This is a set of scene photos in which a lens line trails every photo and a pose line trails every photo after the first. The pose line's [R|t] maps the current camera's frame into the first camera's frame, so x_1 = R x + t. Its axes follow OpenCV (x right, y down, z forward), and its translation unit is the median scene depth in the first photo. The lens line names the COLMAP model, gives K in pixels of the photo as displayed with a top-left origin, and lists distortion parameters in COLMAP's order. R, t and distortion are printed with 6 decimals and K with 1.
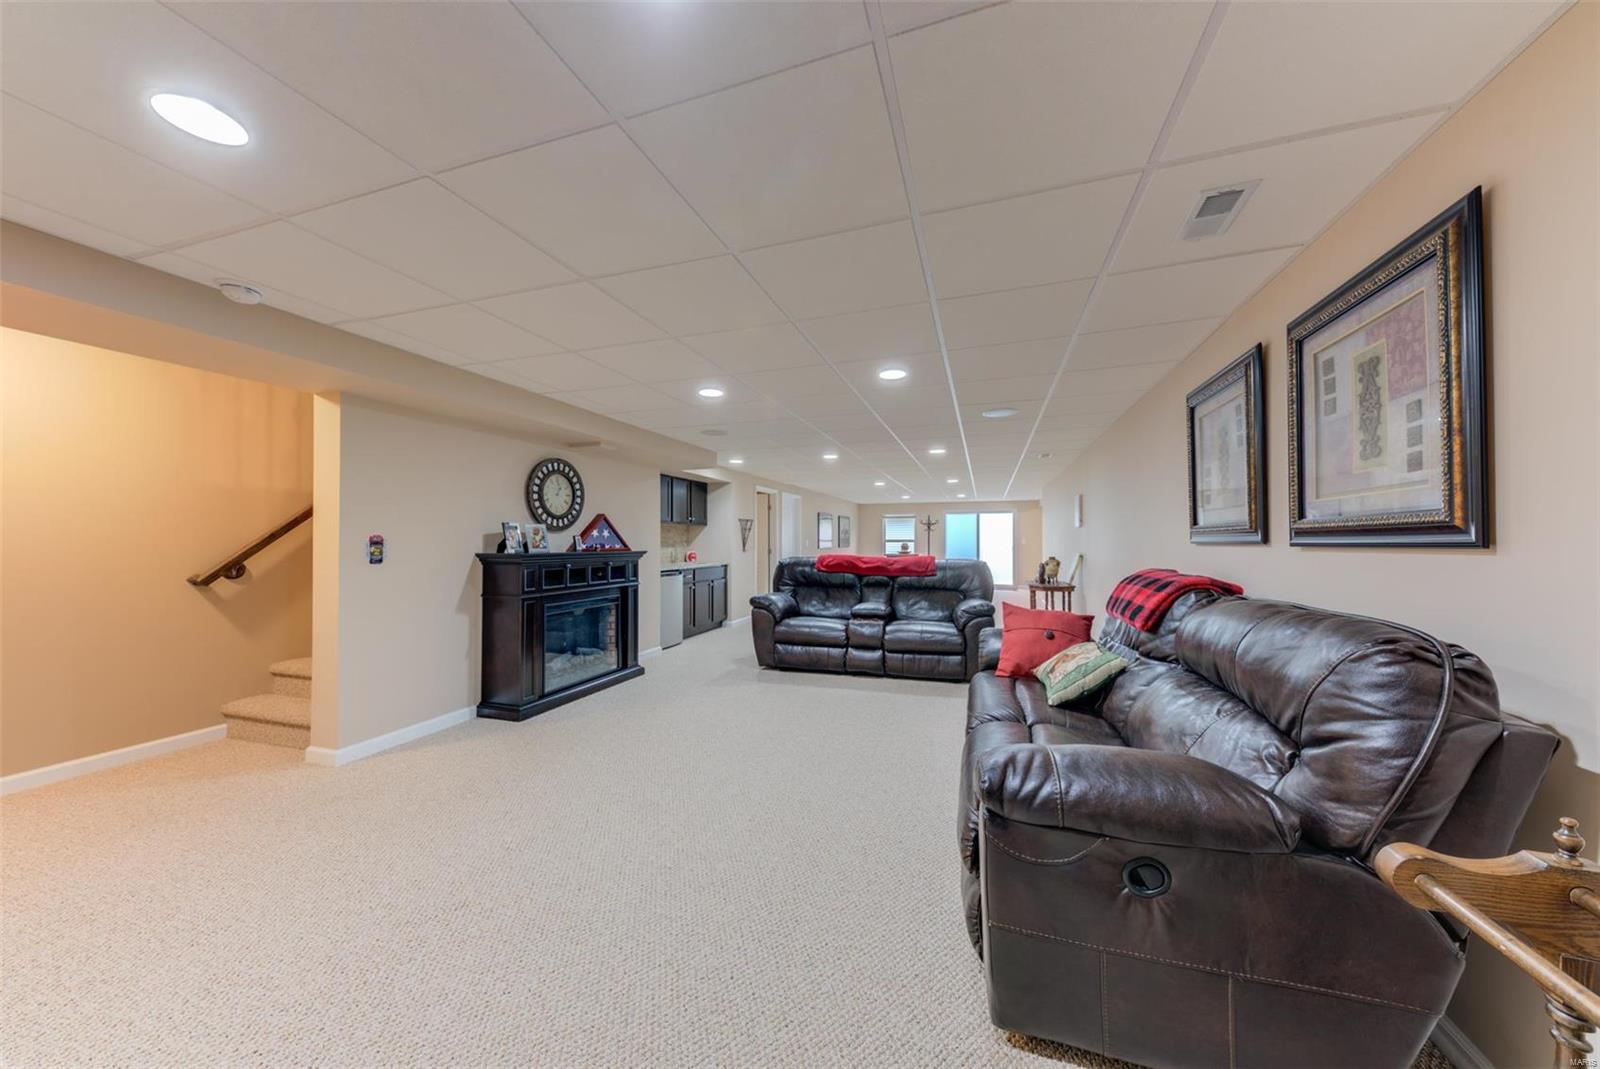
lens RADIAL K [[543.1, 0, 808.0], [0, 543.1, 535.1], [0, 0, 1]] dist [0.000391, -0.000136]
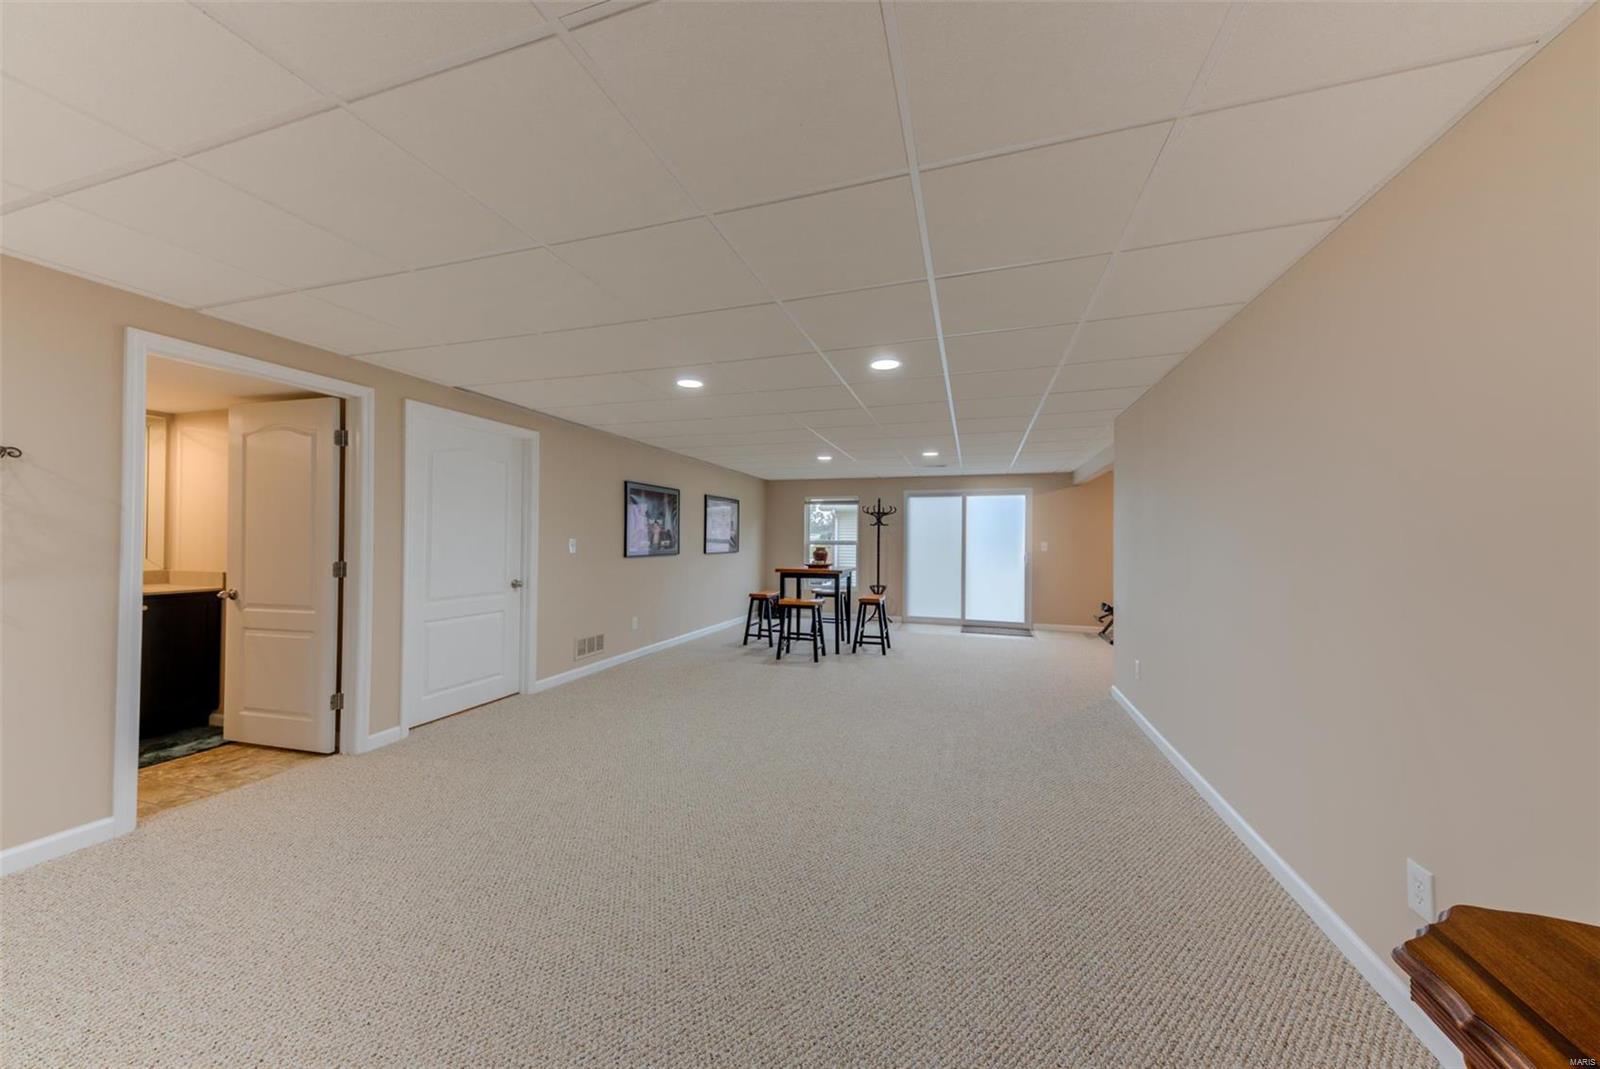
lens RADIAL K [[531.3, 0, 839.7], [0, 531.3, 537.3], [0, 0, 1]] dist [0.000520, -0.000018]
pose [[0.998272, 0.013535, 0.057189, 0.278653], [-0.013777, 0.999898, 0.003838, 0.005150], [-0.057131, -0.004619, 0.998356, 0.826203]]
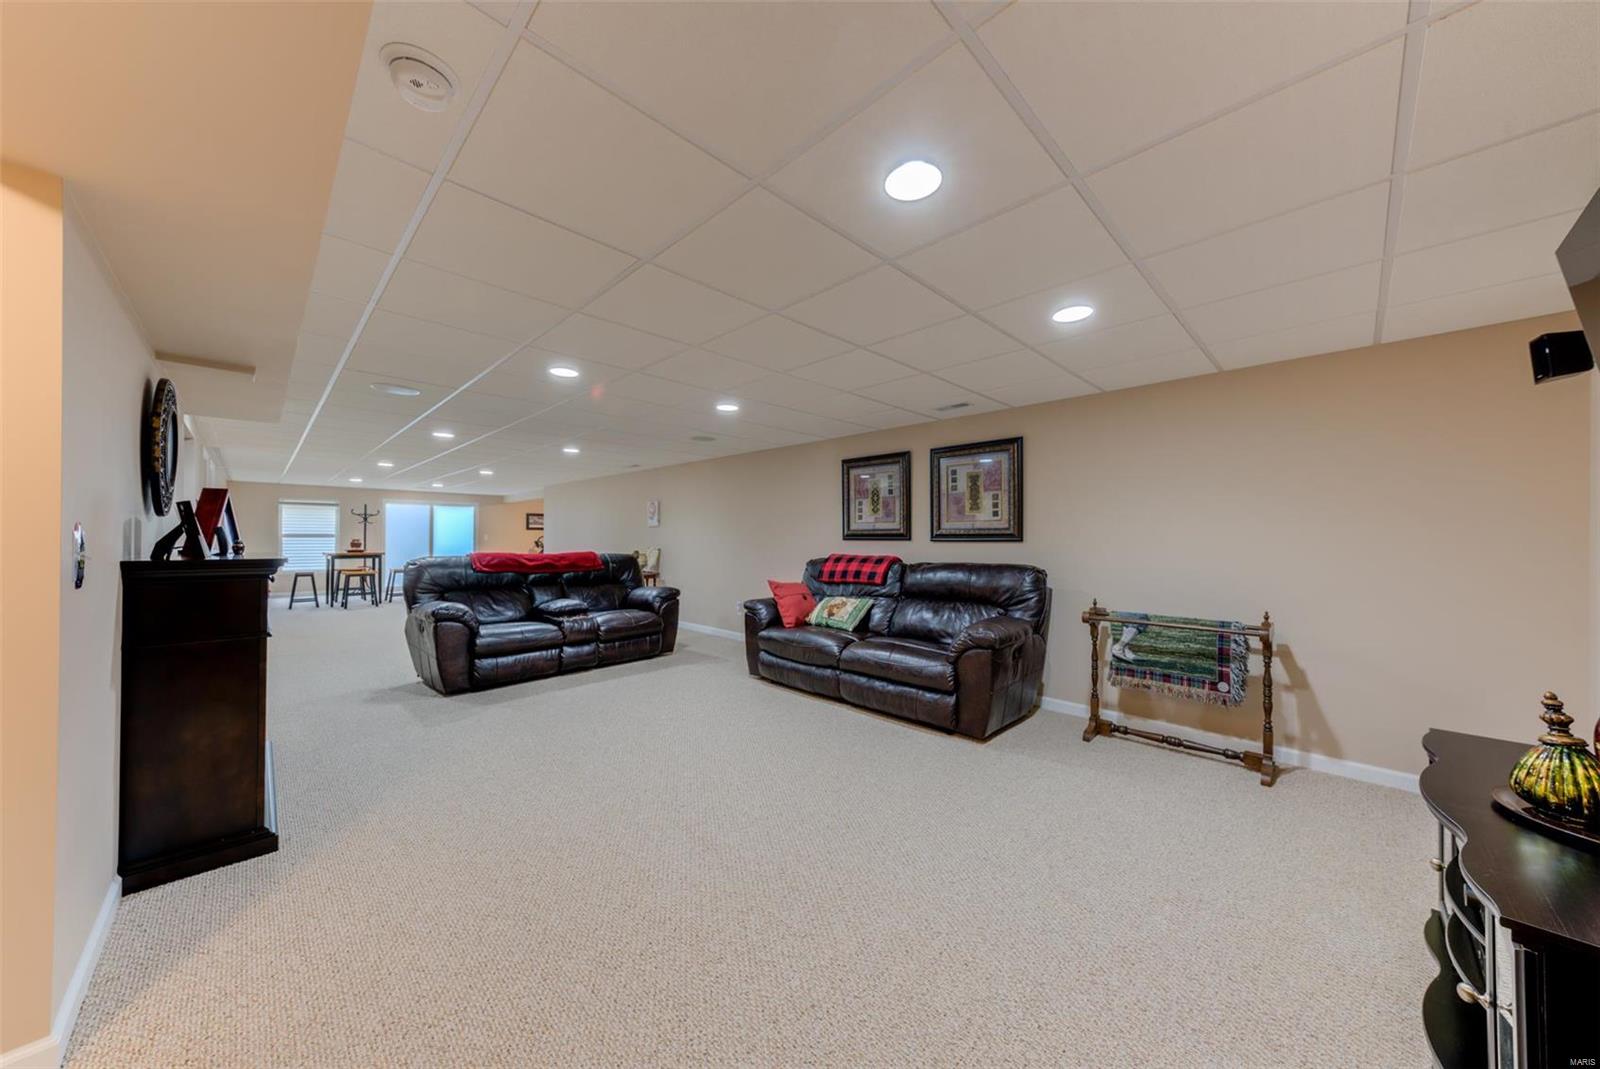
lens RADIAL K [[543.1, 0, 808.0], [0, 543.1, 535.1], [0, 0, 1]] dist [0.000391, -0.000136]
pose [[0.425031, 0.007991, 0.905144, -0.415927], [-0.015061, 0.999885, -0.001755, 0.001462], [-0.905054, -0.012886, 0.425102, 0.127894]]
